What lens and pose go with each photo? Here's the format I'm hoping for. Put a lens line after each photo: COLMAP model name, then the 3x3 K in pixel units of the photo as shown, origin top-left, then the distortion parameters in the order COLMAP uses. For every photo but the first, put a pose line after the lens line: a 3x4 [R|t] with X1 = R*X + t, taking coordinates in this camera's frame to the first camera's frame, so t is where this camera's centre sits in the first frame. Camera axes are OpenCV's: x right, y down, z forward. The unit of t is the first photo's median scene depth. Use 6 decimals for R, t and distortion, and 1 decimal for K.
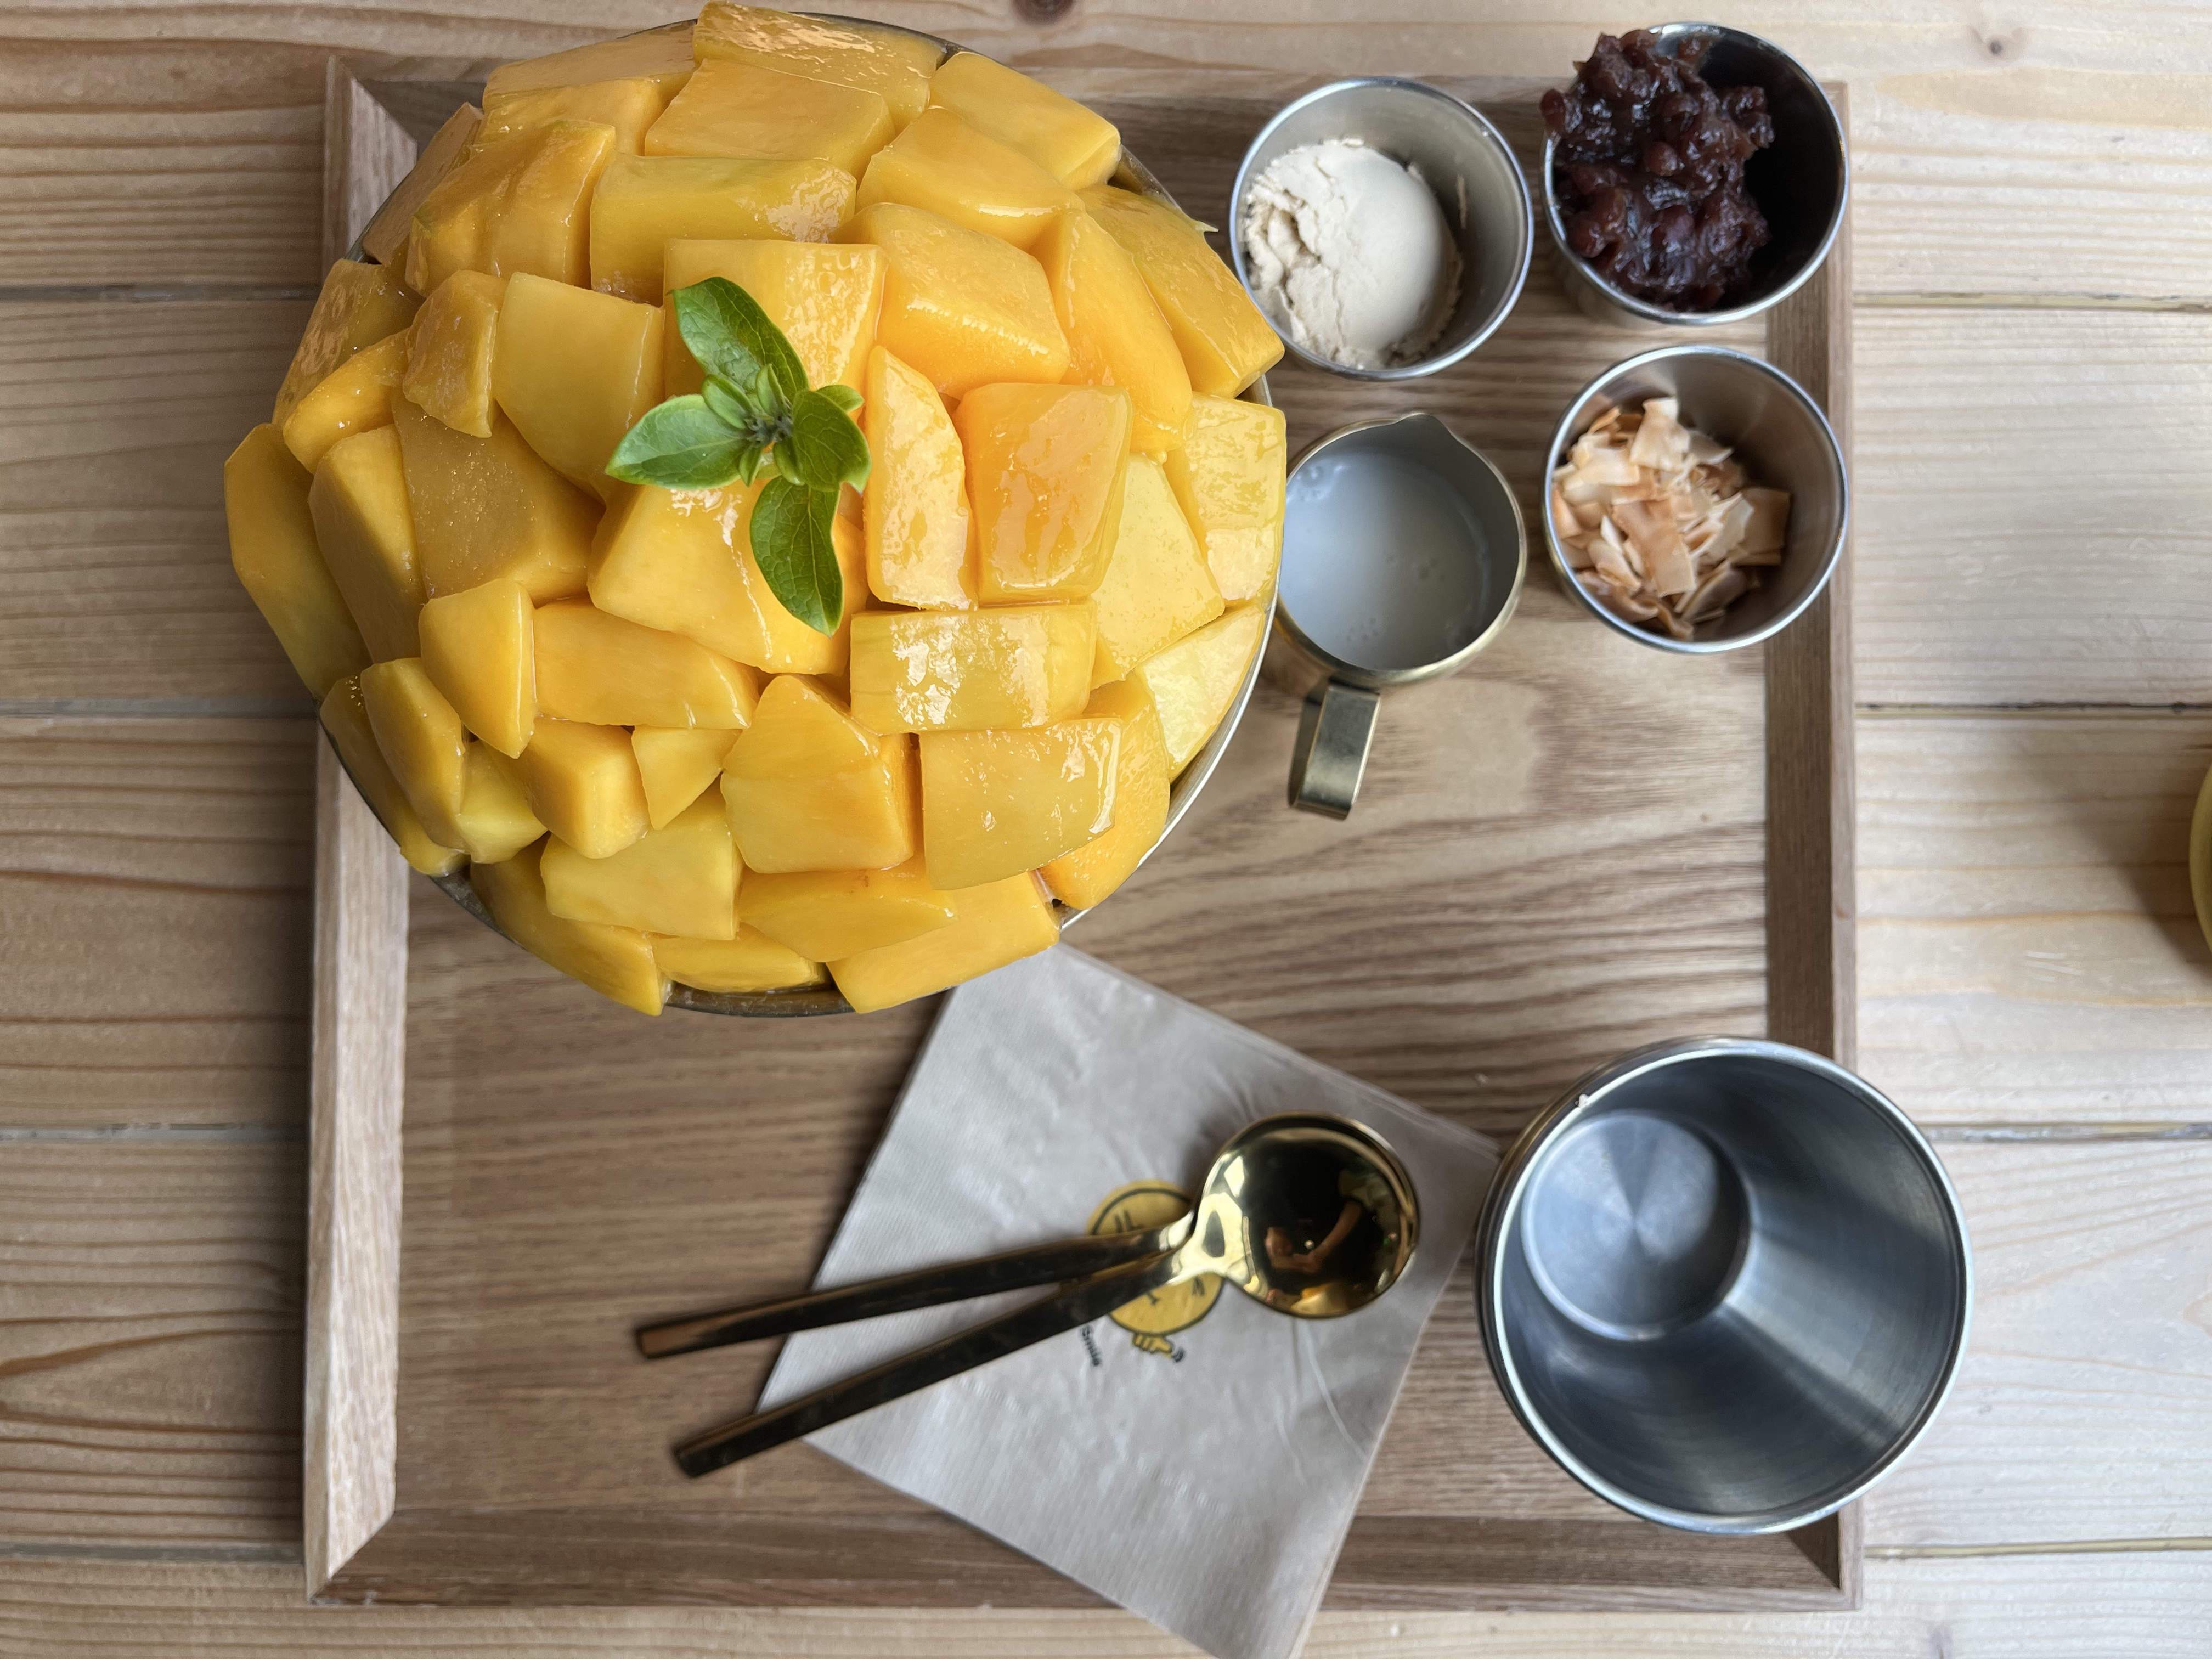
lens RADIAL K [[1673.8, 0, 1033.6], [0, 1673.8, 820.2], [0, 0, 1]] dist [0.059255, -0.084280]
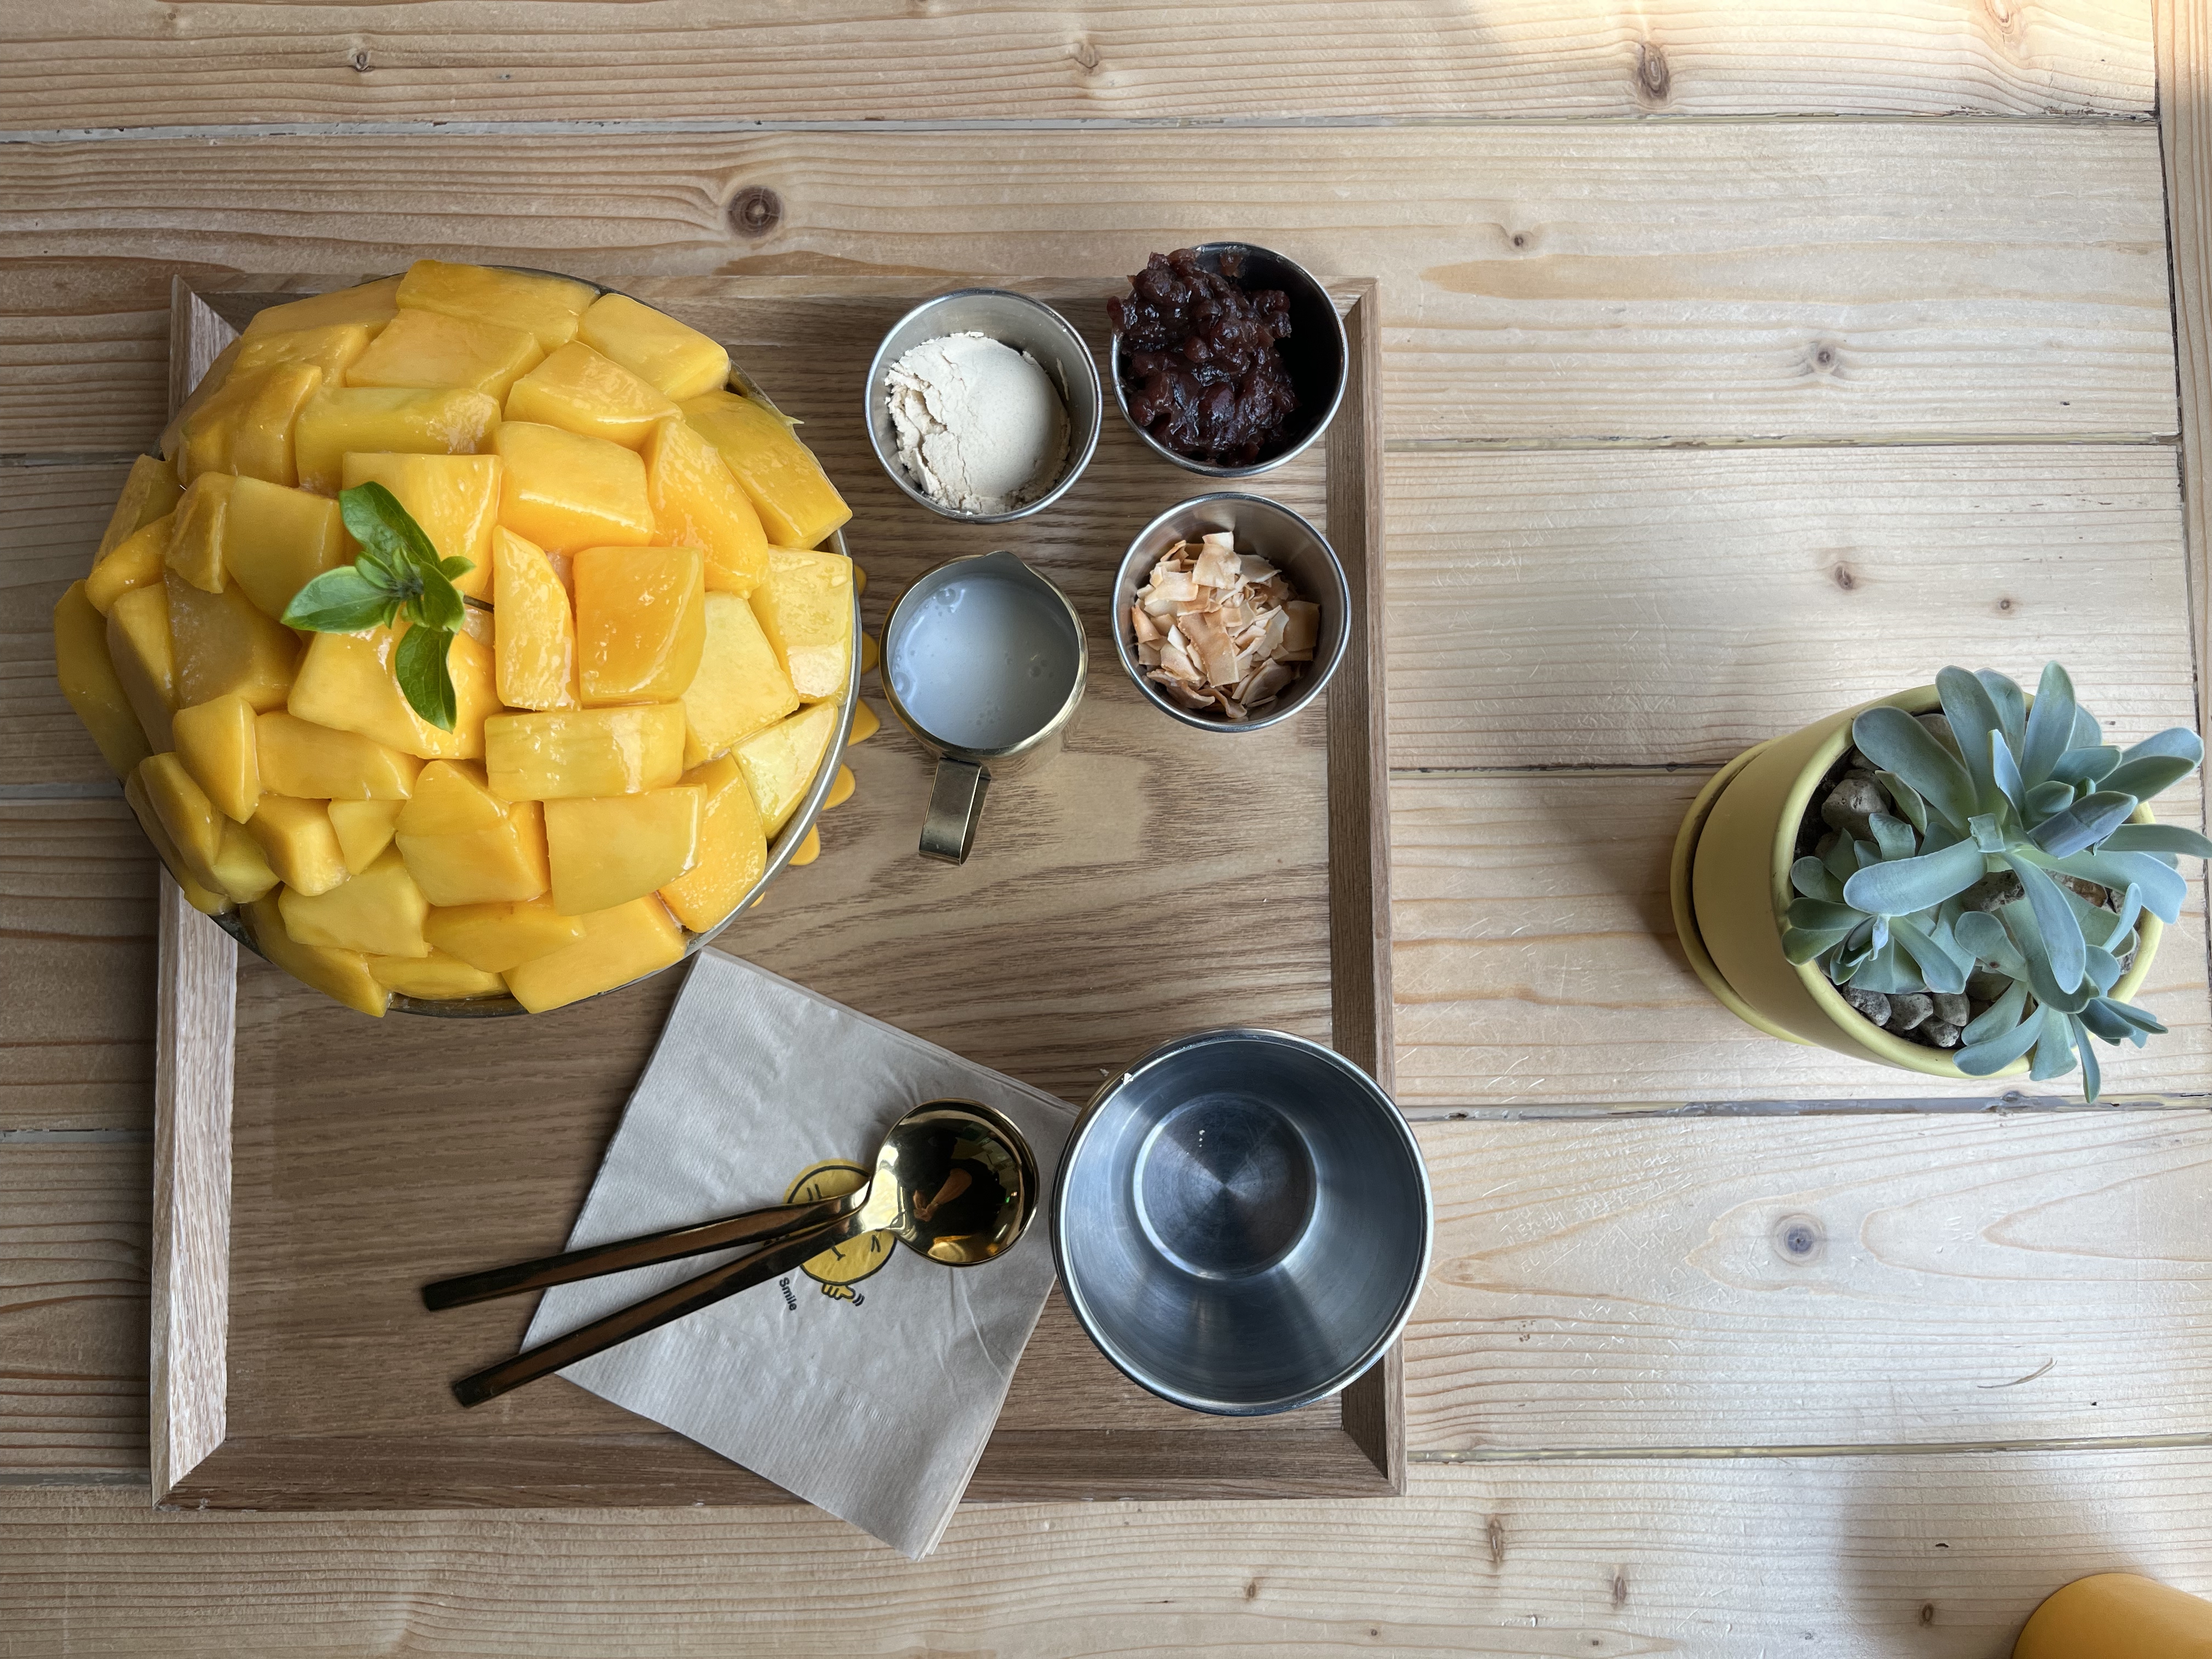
lens RADIAL K [[1673.8, 0, 1049.3], [0, 1673.8, 839.6], [0, 0, 1]] dist [0.059255, -0.084280]
pose [[0.999881, -0.015430, 0.000273, 0.232462], [0.015432, 0.999412, -0.030633, 0.018781], [0.000200, 0.030633, 0.999531, -0.252058]]
